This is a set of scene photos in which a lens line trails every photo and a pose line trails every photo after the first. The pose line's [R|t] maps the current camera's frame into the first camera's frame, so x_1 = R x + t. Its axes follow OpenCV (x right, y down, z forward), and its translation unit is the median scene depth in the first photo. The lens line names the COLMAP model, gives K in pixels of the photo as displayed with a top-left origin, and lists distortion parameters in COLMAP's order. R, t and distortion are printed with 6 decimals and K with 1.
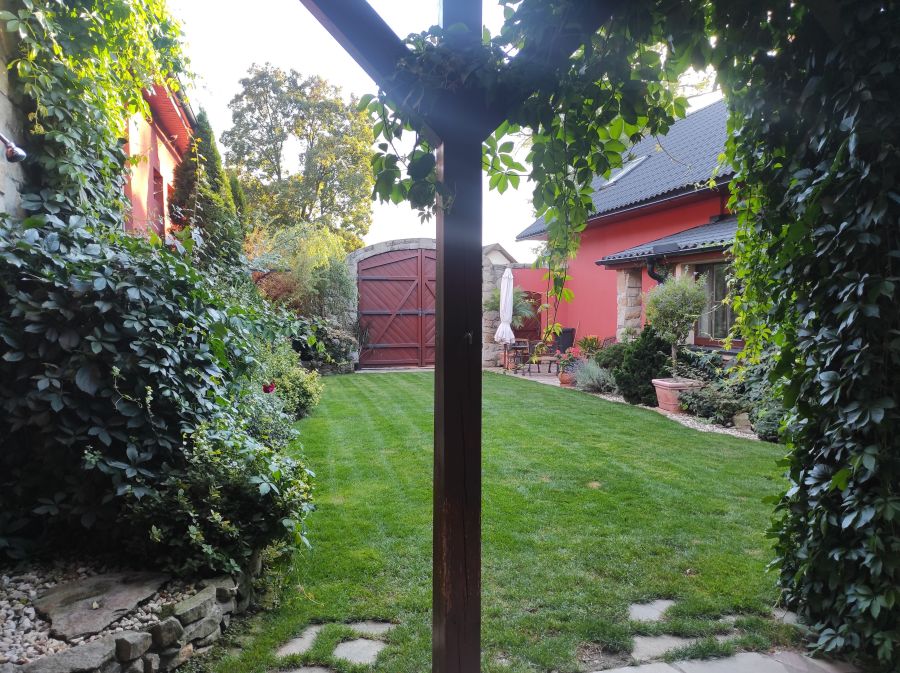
lens RADIAL K [[657.3, 0, 451.6], [0, 657.3, 334.2], [0, 0, 1]] dist [0.040675, -0.018476]
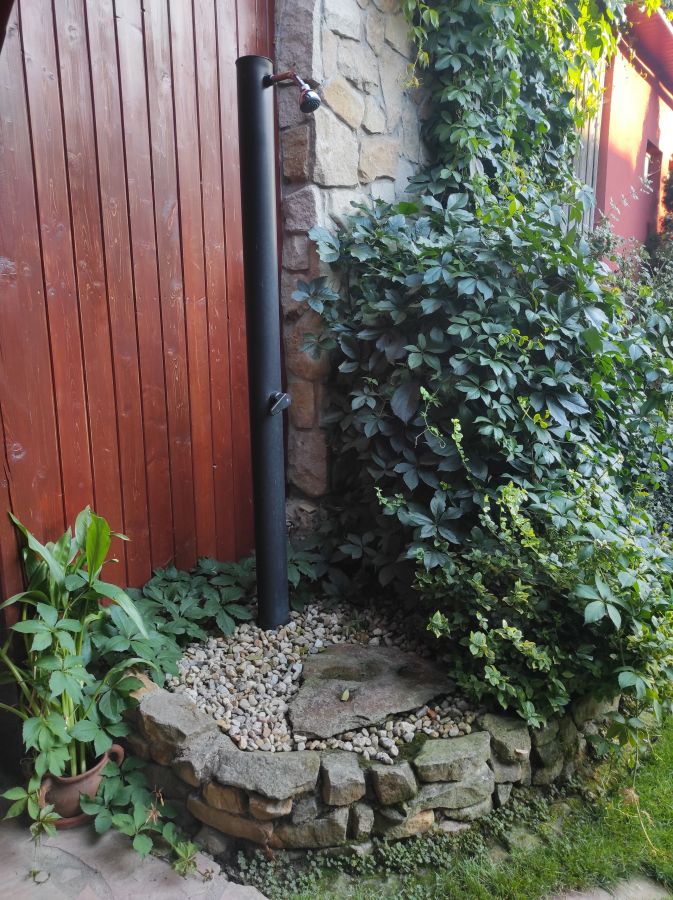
lens RADIAL K [[657.3, 0, 338.7], [0, 657.3, 449.1], [0, 0, 1]] dist [0.040675, -0.018476]
pose [[0.620249, 0.145882, -0.770720, 0.010909], [-0.025844, 0.985821, 0.165798, -0.002861], [0.783979, -0.082918, 0.615225, 0.465386]]
